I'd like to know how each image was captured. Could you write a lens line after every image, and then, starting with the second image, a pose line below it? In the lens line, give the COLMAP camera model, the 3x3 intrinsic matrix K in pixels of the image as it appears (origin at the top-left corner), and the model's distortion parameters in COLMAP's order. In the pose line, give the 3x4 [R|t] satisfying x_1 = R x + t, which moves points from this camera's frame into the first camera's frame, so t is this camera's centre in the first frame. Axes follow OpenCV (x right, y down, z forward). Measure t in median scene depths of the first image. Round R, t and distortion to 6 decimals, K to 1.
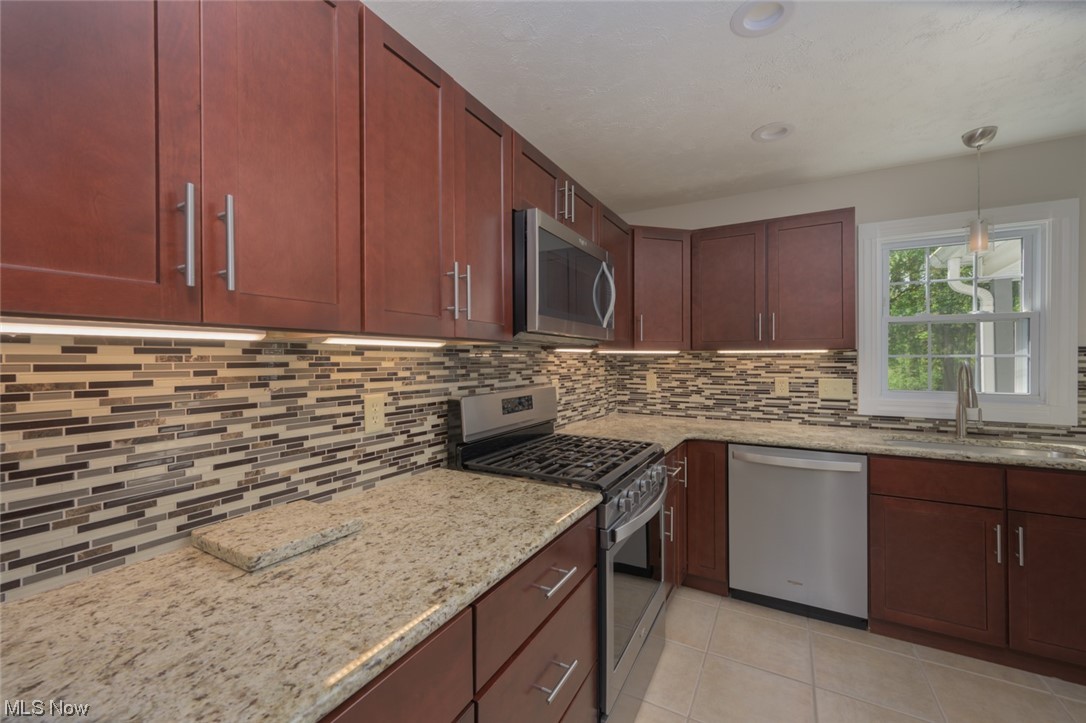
lens RADIAL K [[430.9, 0, 543.0], [0, 430.9, 361.5], [0, 0, 1]] dist [-0.000671, -0.000133]
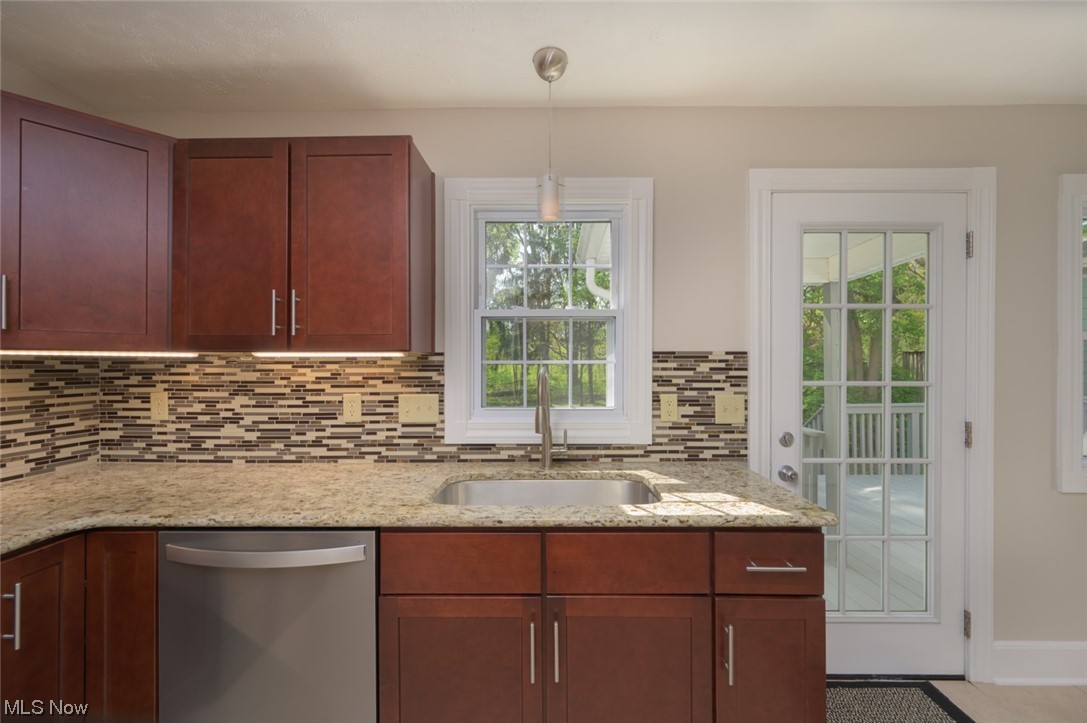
lens RADIAL K [[431.3, 0, 543.5], [0, 431.3, 361.5], [0, 0, 1]] dist [-0.000671, -0.000133]
pose [[0.875516, 0.003047, 0.483179, 0.486990], [0.003576, 0.999912, -0.012786, -0.003397], [-0.483176, 0.012922, 0.875428, 0.268295]]
